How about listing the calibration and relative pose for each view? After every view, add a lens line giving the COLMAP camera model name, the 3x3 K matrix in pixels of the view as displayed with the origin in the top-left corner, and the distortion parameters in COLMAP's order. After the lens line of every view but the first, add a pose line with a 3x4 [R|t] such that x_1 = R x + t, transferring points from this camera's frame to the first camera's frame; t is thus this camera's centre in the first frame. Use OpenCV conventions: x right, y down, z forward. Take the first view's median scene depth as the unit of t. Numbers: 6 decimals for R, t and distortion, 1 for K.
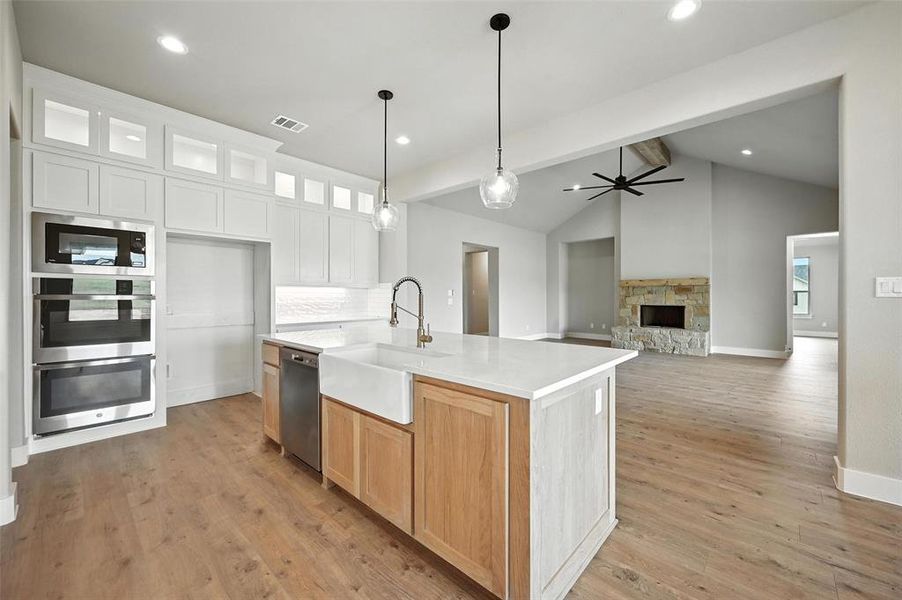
lens RADIAL K [[356.7, 0, 449.1], [0, 356.7, 293.7], [0, 0, 1]] dist [-0.001419, -0.000061]
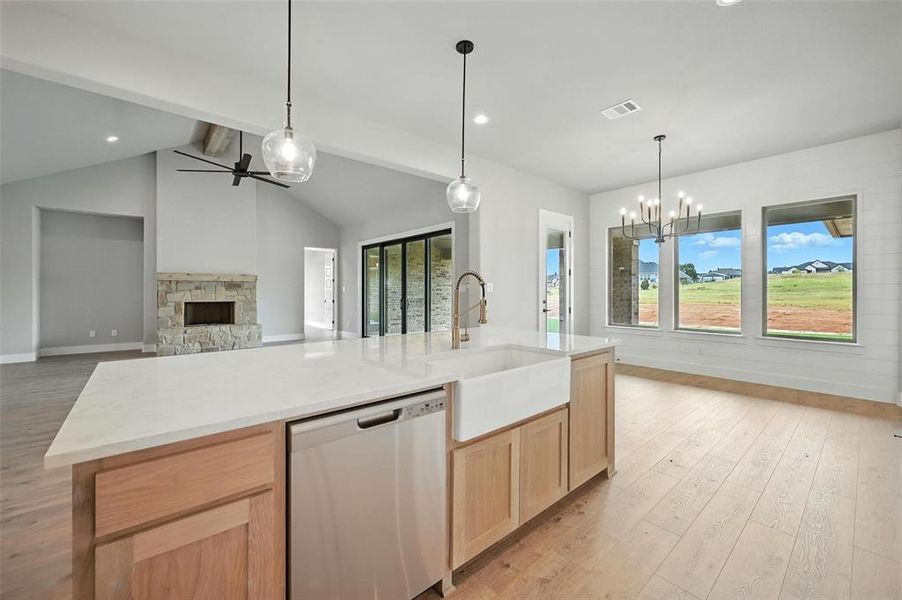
lens RADIAL K [[357.8, 0, 448.5], [0, 357.8, 291.6], [0, 0, 1]] dist [0.000757, 0.000132]
pose [[0.114392, -0.001136, 0.993435, -0.300291], [-0.004292, 0.999989, 0.001638, 0.001518], [-0.993426, -0.004452, 0.114386, 0.283721]]
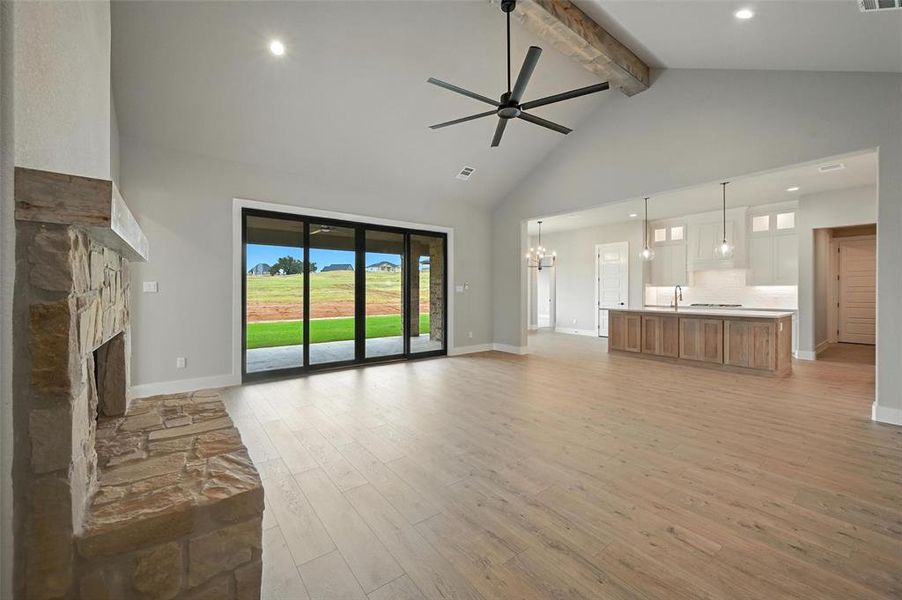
lens RADIAL K [[356.7, 0, 449.1], [0, 356.7, 293.7], [0, 0, 1]] dist [-0.001419, -0.000061]
pose [[-0.985494, -0.001673, 0.169705, 0.379151], [-0.000964, 0.999990, 0.004258, 0.003539], [-0.169710, 0.004033, -0.985486, 1.274338]]
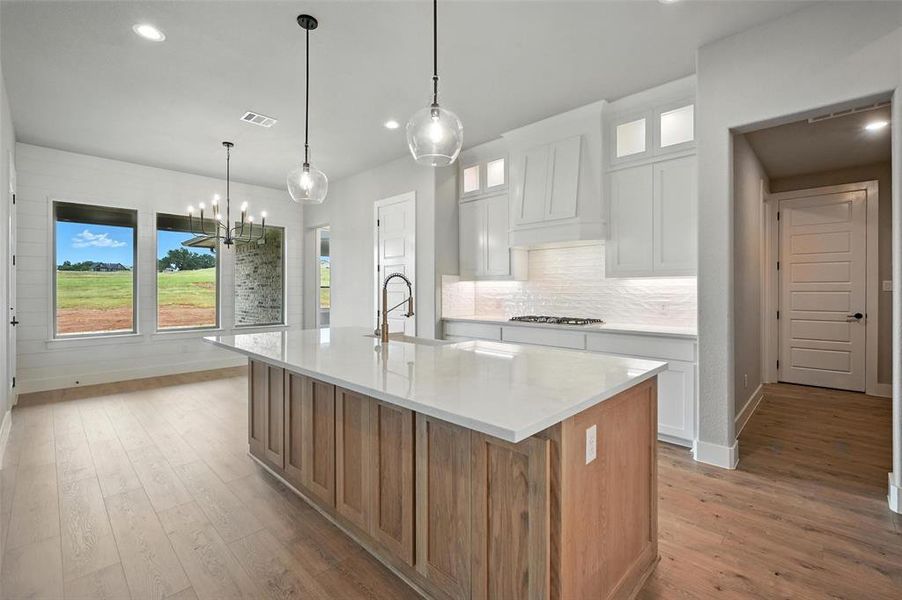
lens RADIAL K [[393.6, 0, 450.1], [0, 393.6, 291.5], [0, 0, 1]] dist [-0.002956, -0.000303]
pose [[-0.999767, 0.000427, 0.021564, -0.088293], [0.000403, 0.999999, -0.001126, 0.002707], [-0.021564, -0.001117, -0.999767, 0.649115]]
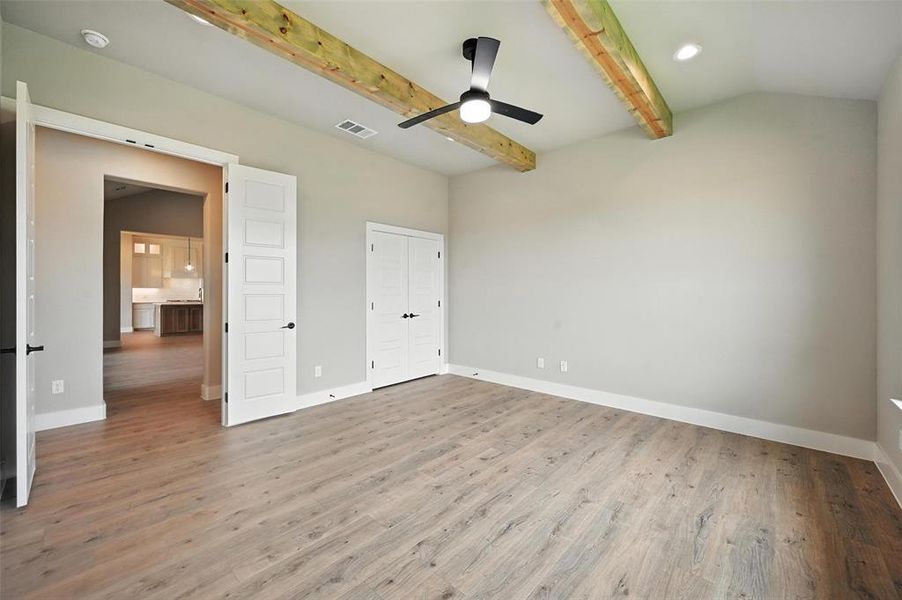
lens RADIAL K [[356.7, 0, 449.1], [0, 356.7, 293.7], [0, 0, 1]] dist [-0.001419, -0.000061]
pose [[0.008703, 0.006040, -0.999944, 1.433458], [0.000100, 0.999982, 0.006041, -0.000373], [0.999962, -0.000152, 0.008703, 1.304951]]
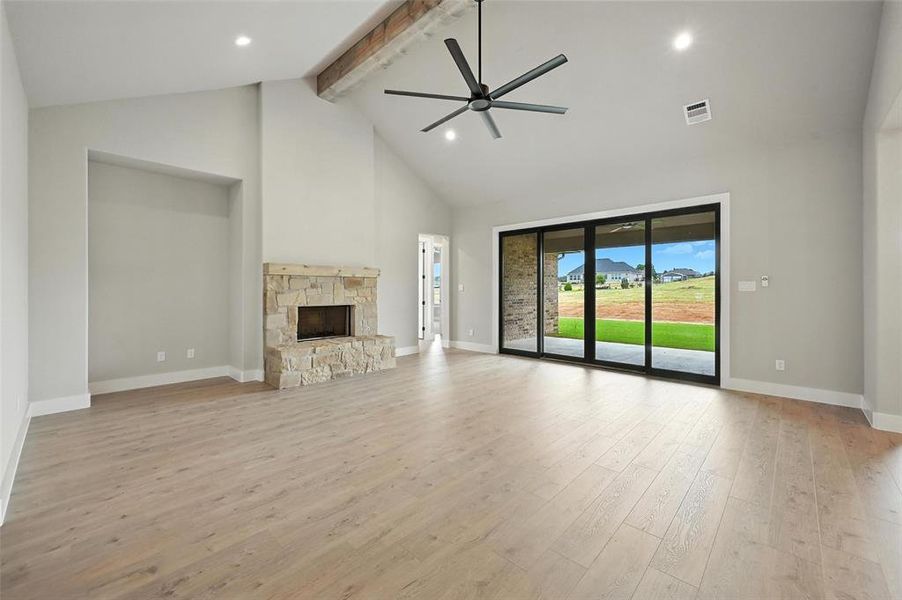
lens RADIAL K [[362.7, 0, 448.1], [0, 362.7, 291.2], [0, 0, 1]] dist [0.000695, -0.000100]
pose [[0.011519, -0.002316, 0.999931, -0.086570], [-0.003728, 0.999990, 0.002359, 0.003487], [-0.999927, -0.003755, 0.011510, 0.828083]]
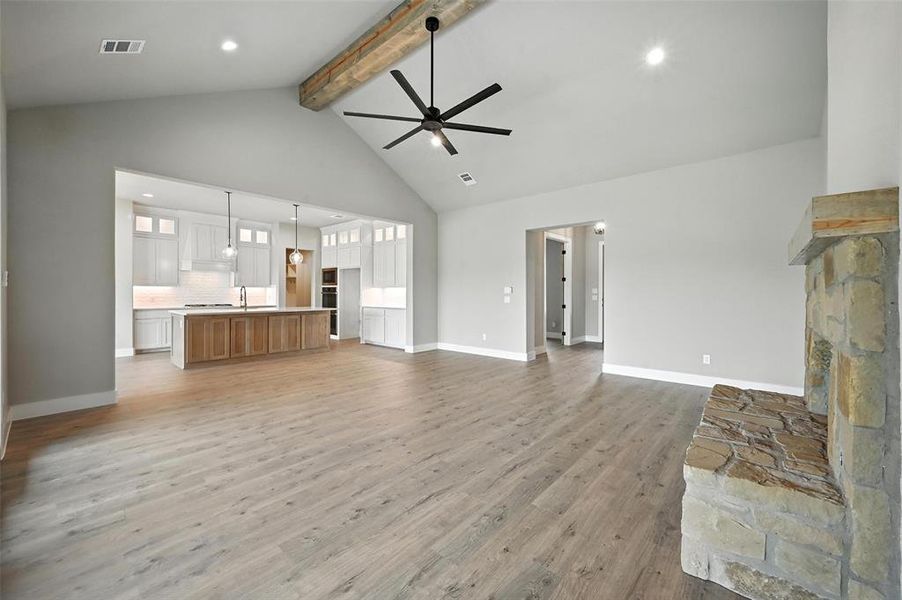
lens RADIAL K [[356.7, 0, 449.1], [0, 356.7, 293.7], [0, 0, 1]] dist [-0.001419, -0.000061]
pose [[0.021936, 0.003878, -0.999752, 0.890012], [0.001131, 0.999992, 0.003904, 0.002785], [0.999759, -0.001217, 0.021931, 0.806557]]
